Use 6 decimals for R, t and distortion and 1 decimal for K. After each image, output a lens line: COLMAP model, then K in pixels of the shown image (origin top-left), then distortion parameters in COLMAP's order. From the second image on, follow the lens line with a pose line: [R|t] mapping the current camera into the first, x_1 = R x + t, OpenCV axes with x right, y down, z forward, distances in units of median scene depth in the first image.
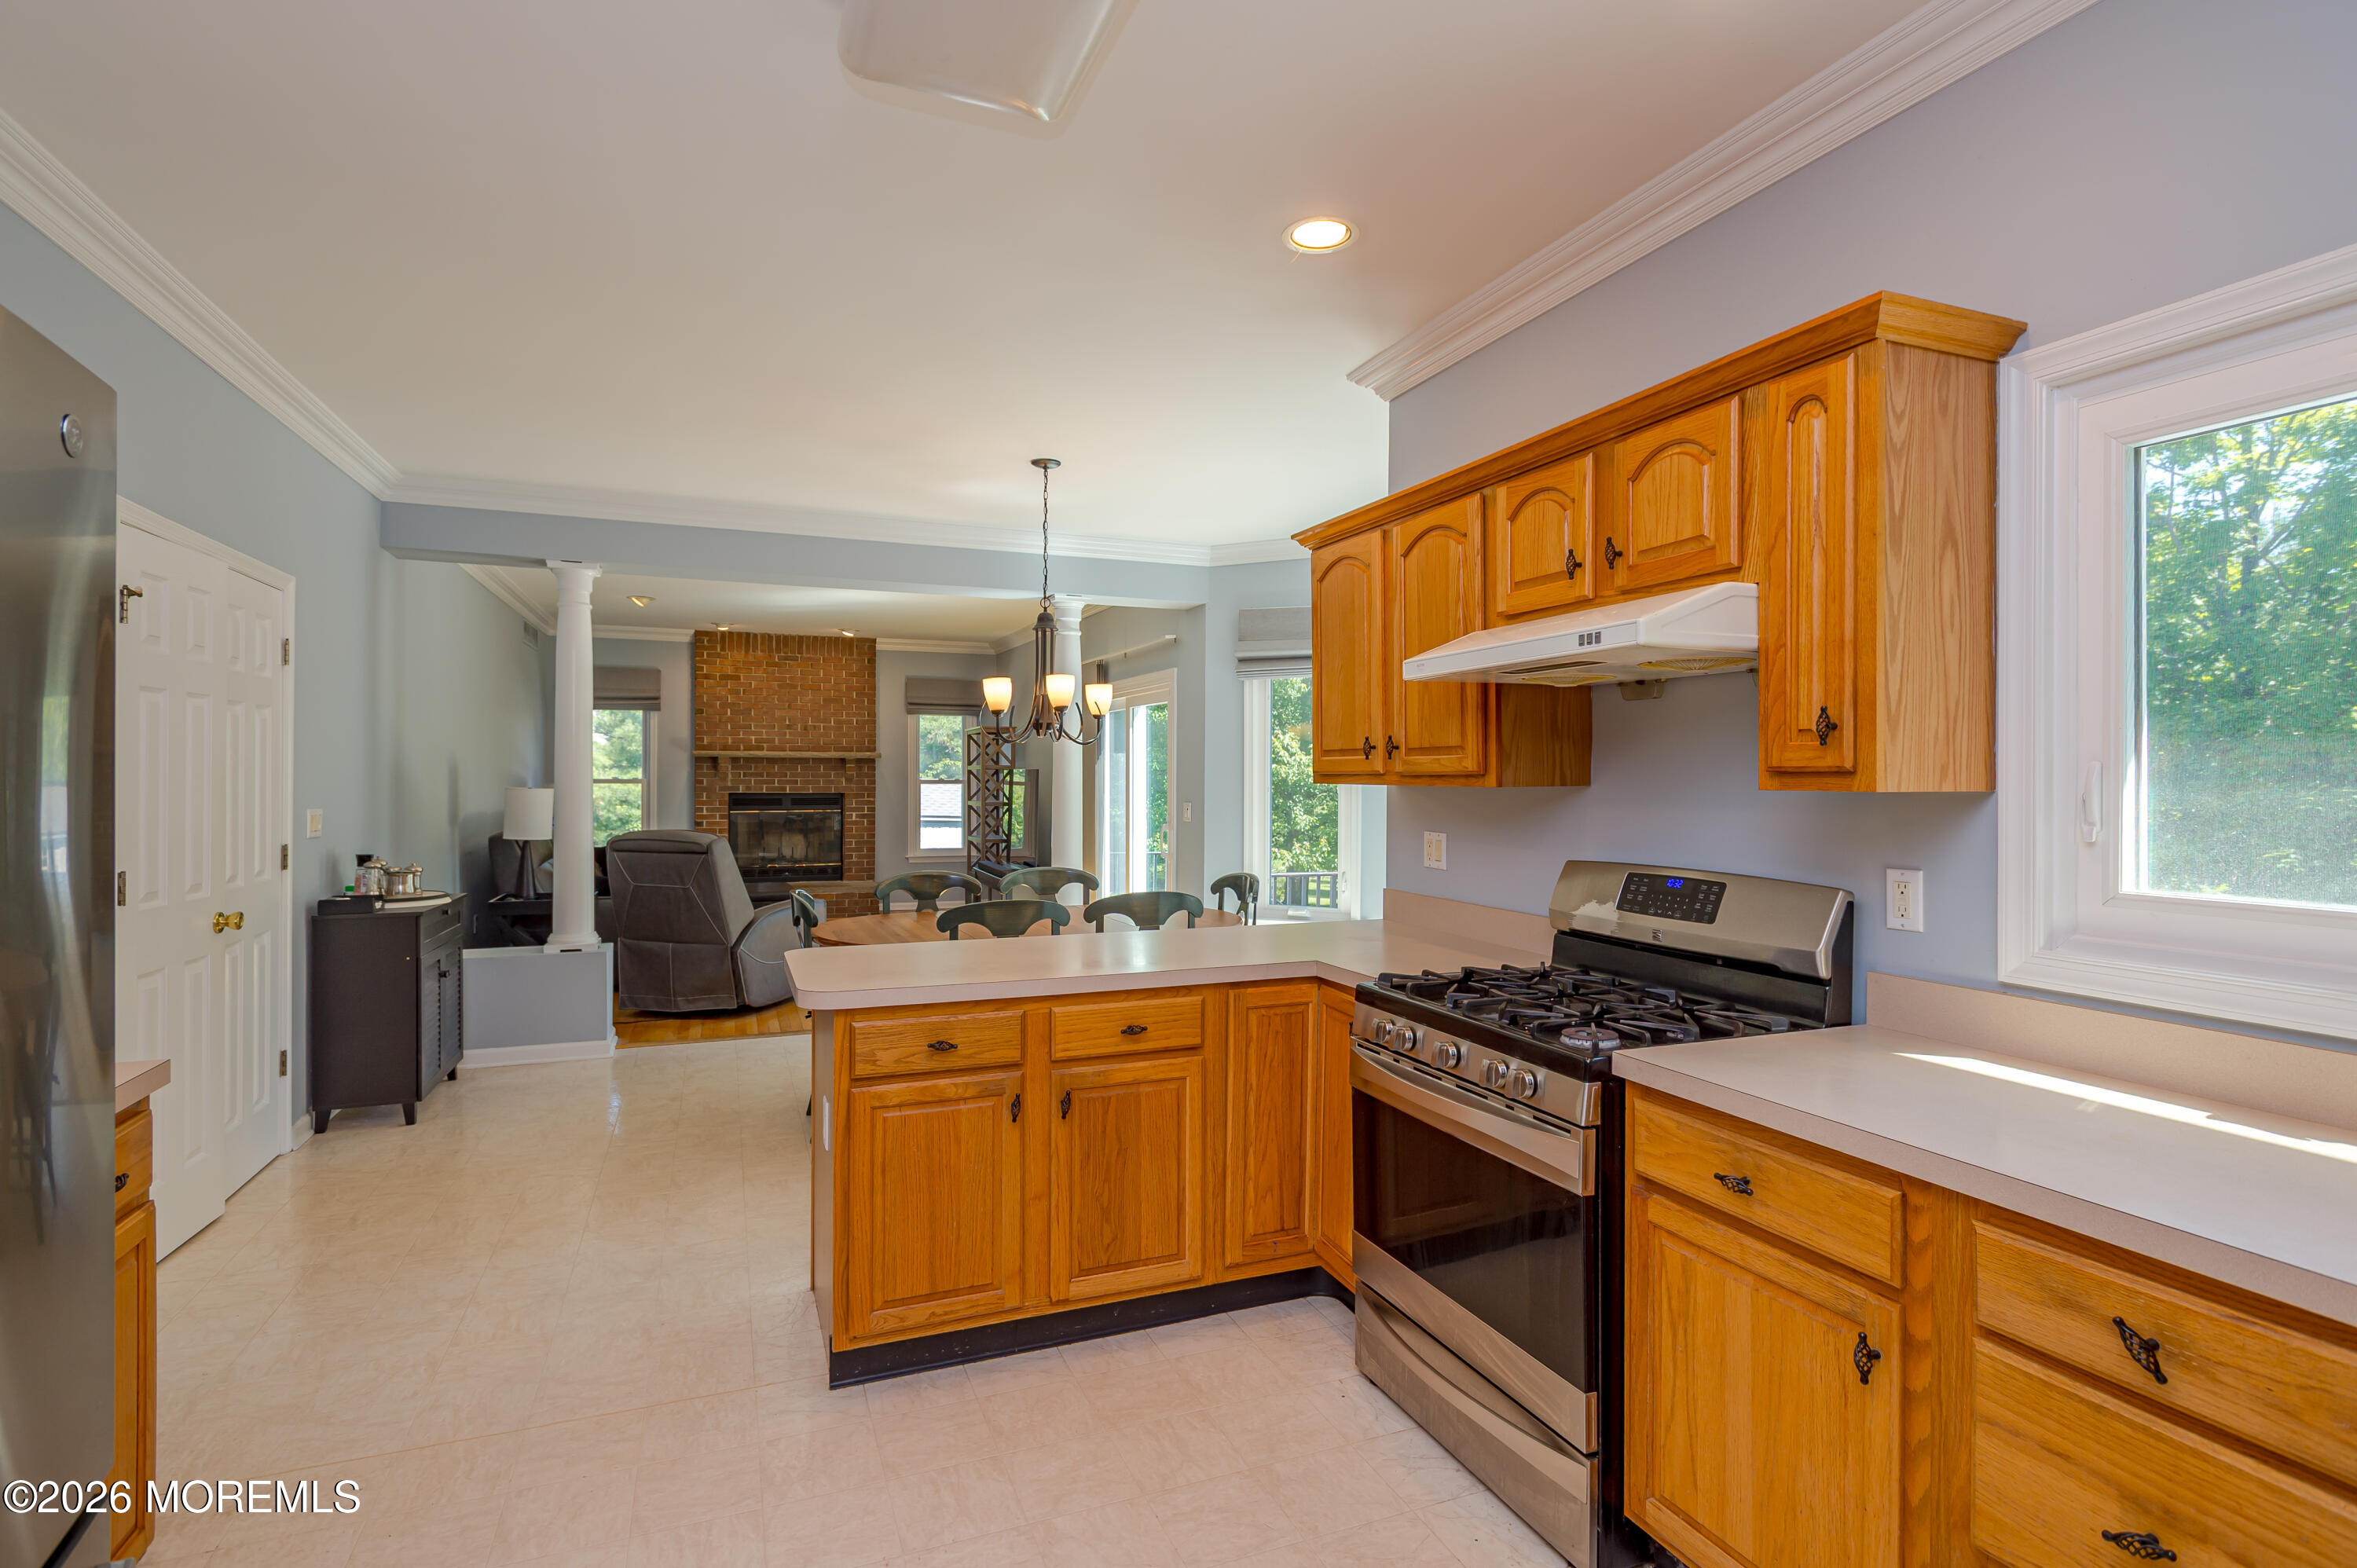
lens RADIAL K [[1095.2, 0, 1154.1], [0, 1095.2, 773.9], [0, 0, 1]] dist [-0.000298, -0.000175]
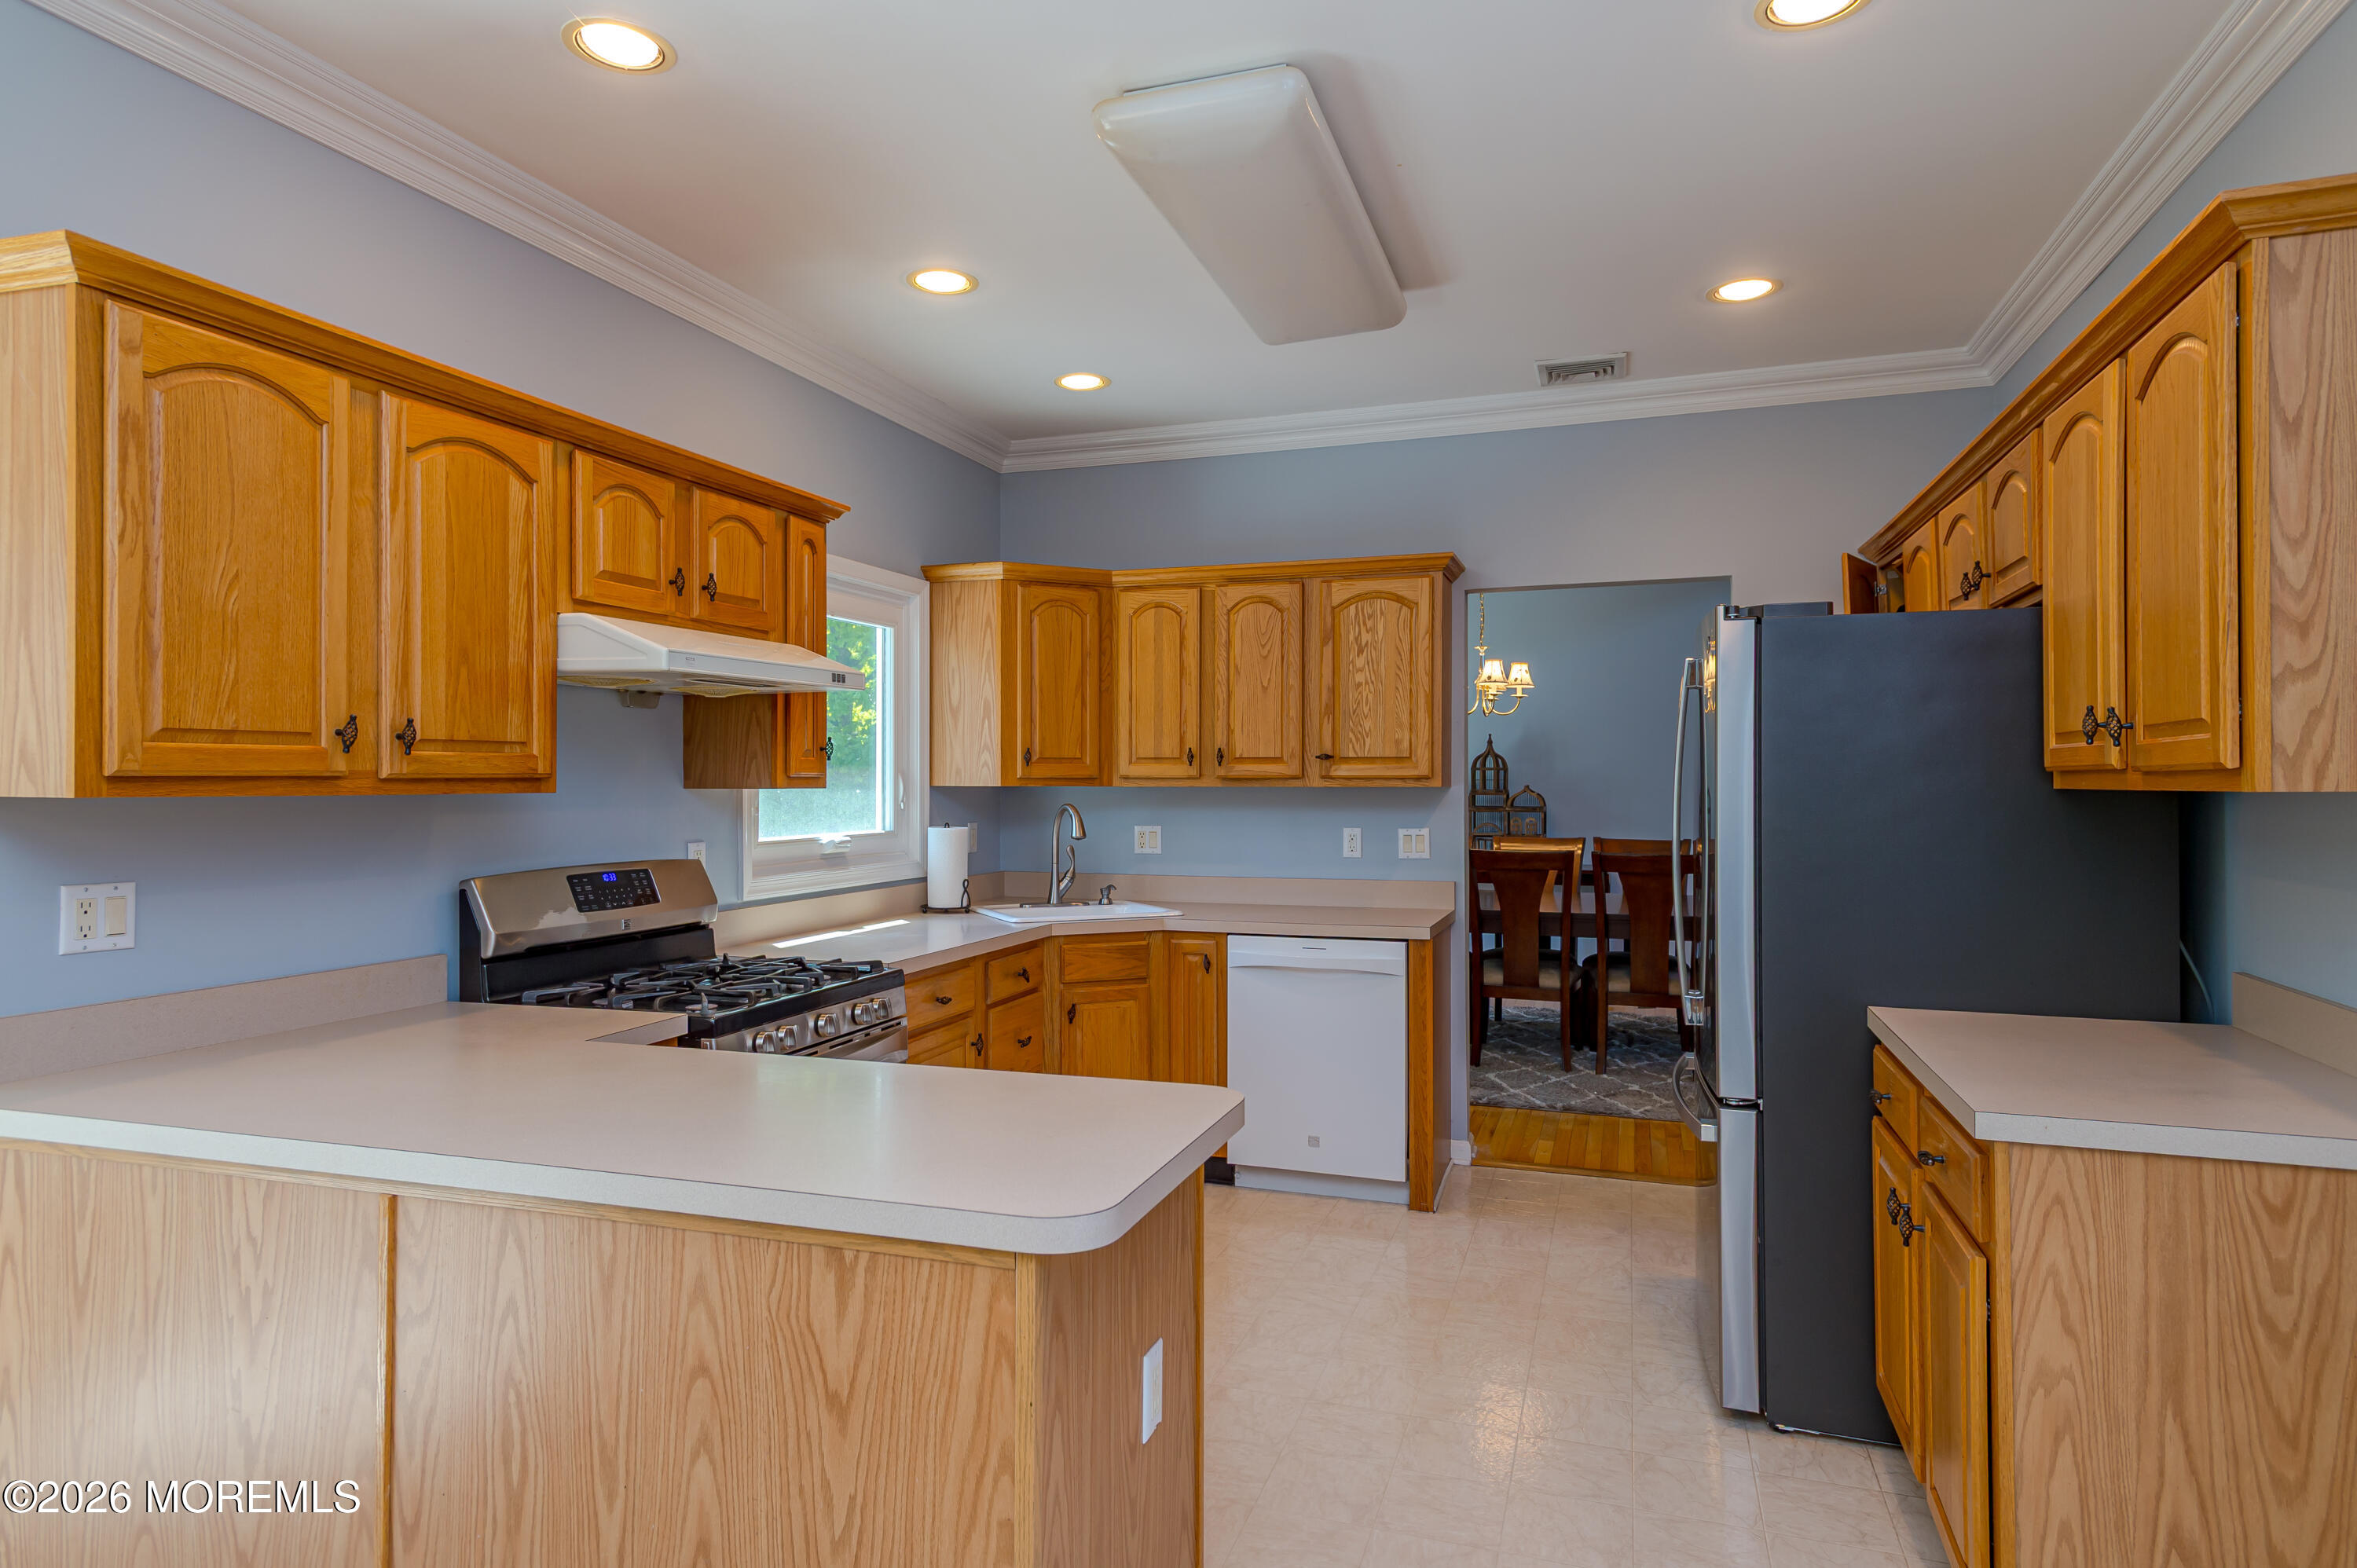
lens RADIAL K [[1289.0, 0, 1172.3], [0, 1289.0, 777.5], [0, 0, 1]] dist [0.027305, -0.001962]
pose [[-0.752459, 0.004990, 0.658621, -0.722059], [0.001804, 0.999983, -0.005515, 0.006990], [-0.658637, -0.002962, -0.752455, 1.442579]]
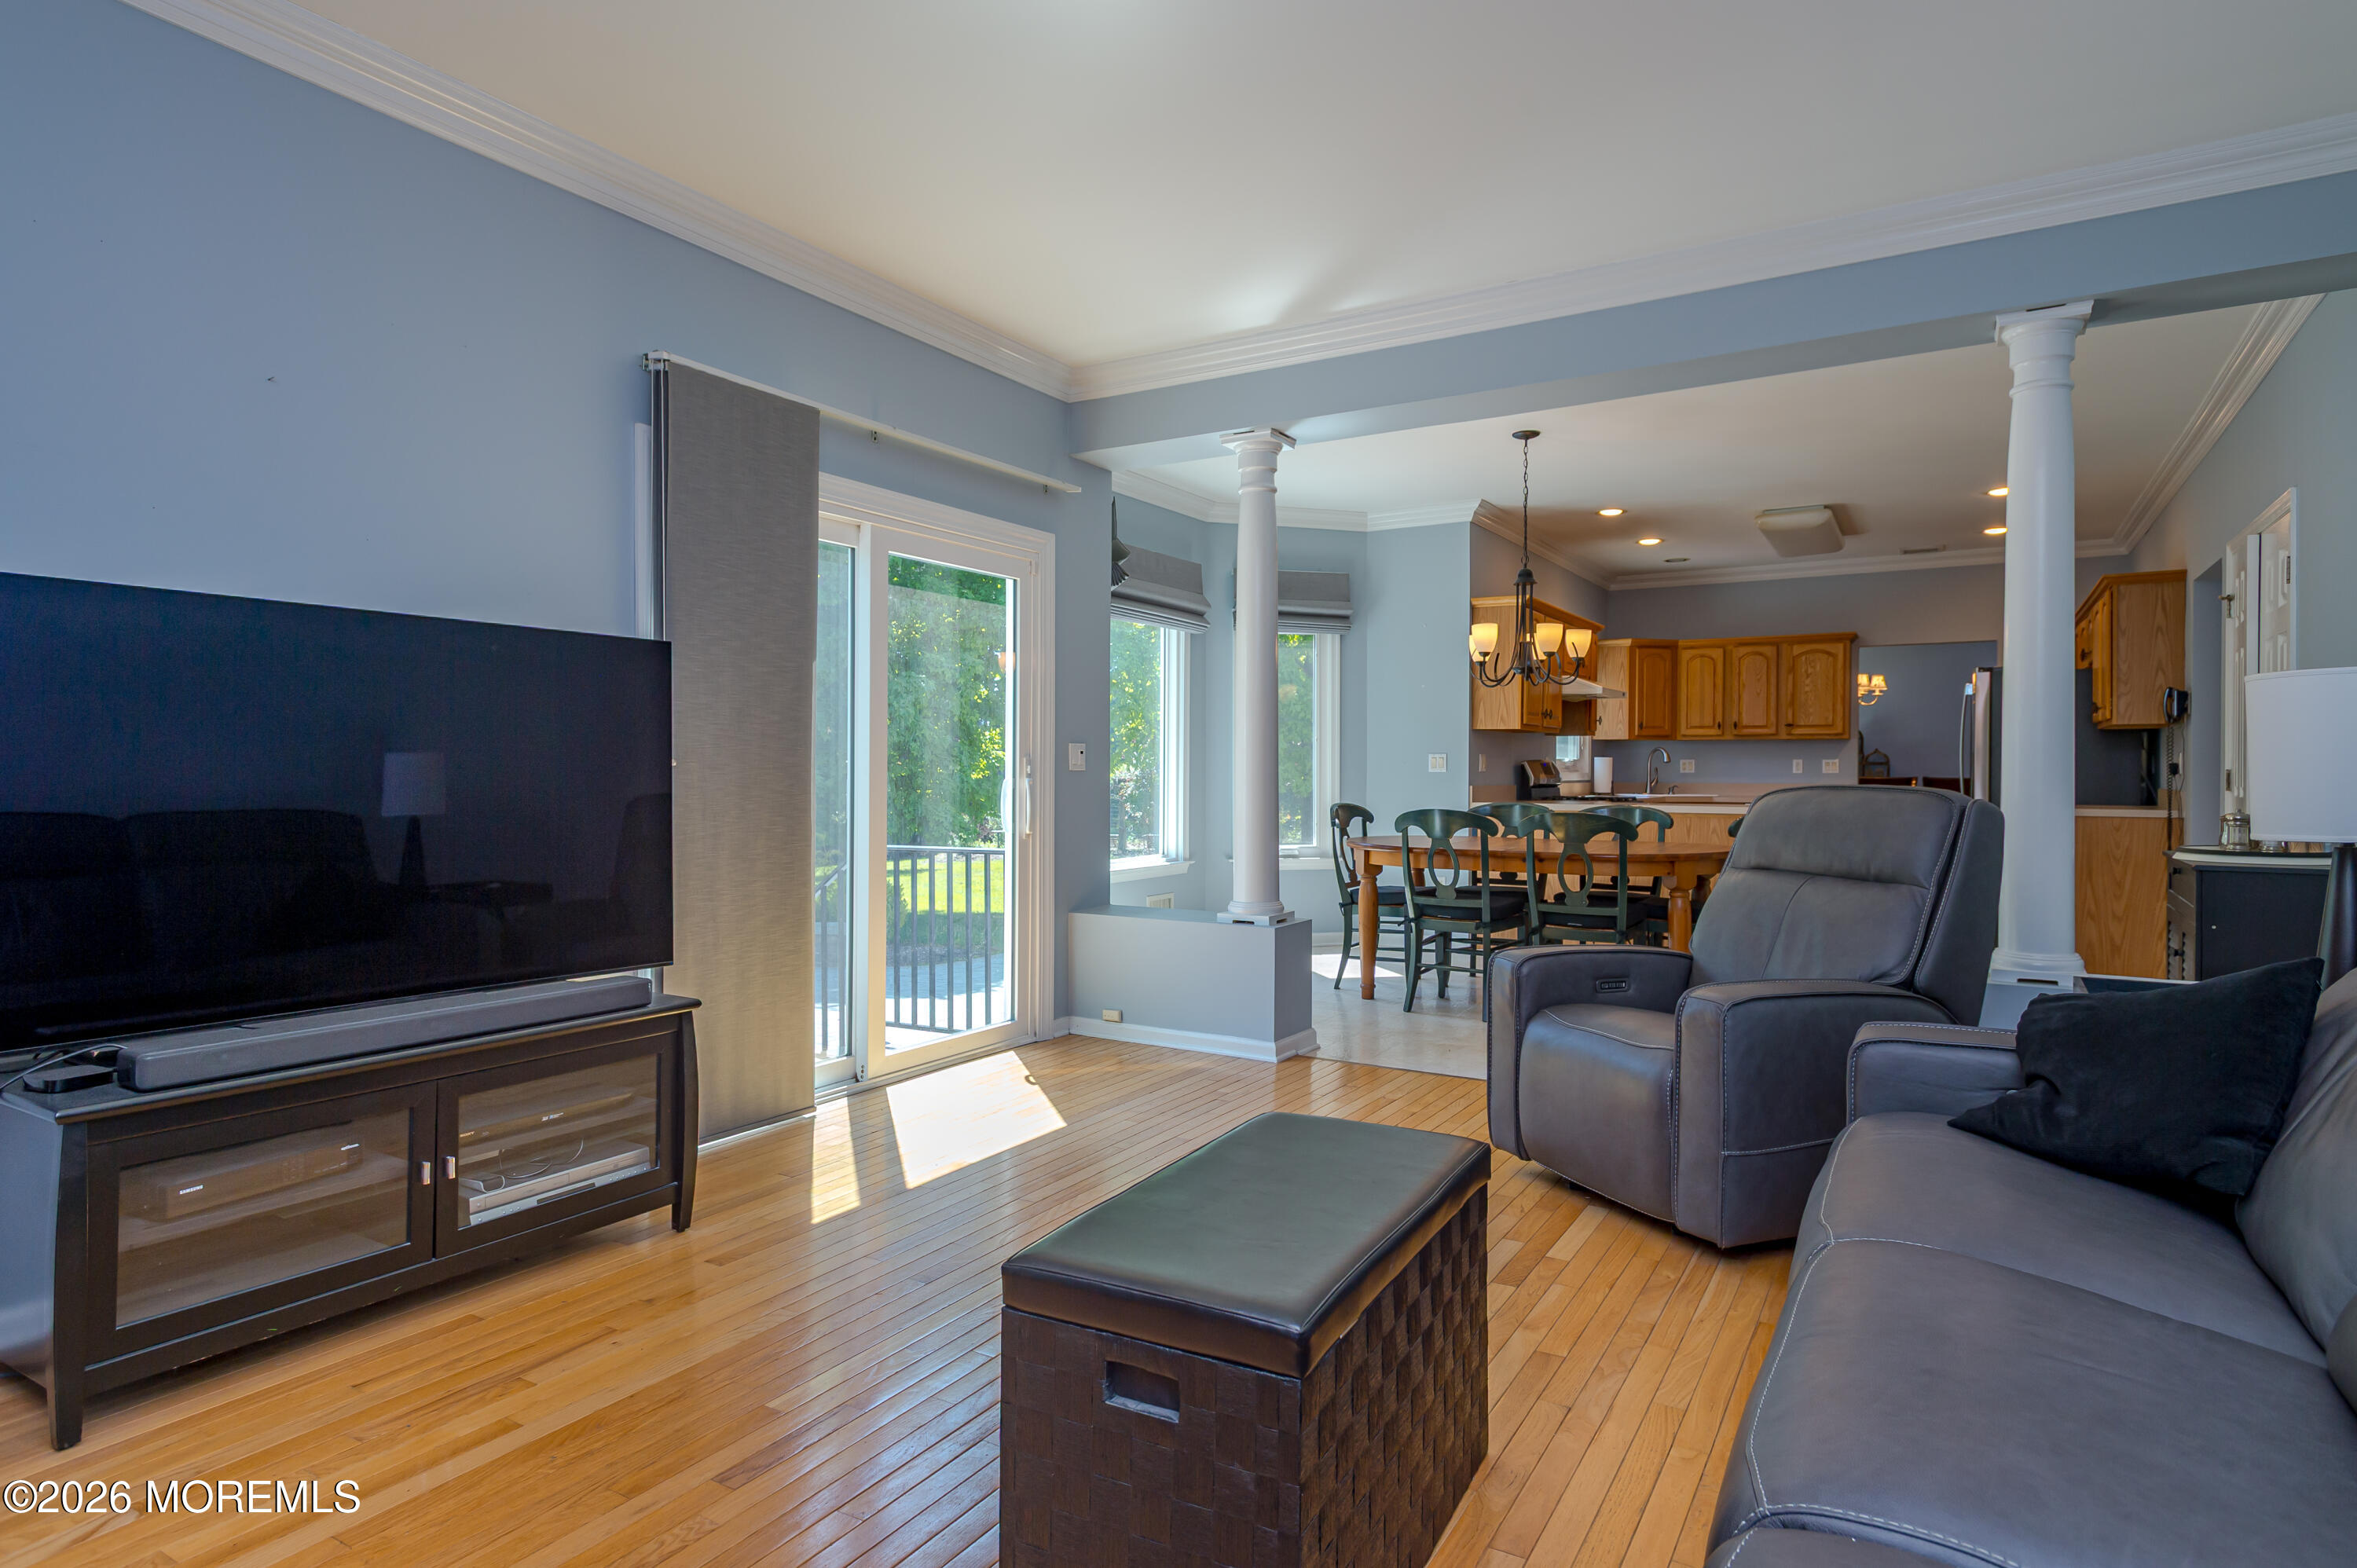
lens RADIAL K [[1289.0, 0, 1172.3], [0, 1289.0, 777.5], [0, 0, 1]] dist [0.027305, -0.001962]
pose [[-0.603127, -0.002559, 0.797641, -1.638963], [-0.002464, 0.999996, 0.001345, 0.118079], [-0.797641, -0.001154, -0.603131, 3.641149]]
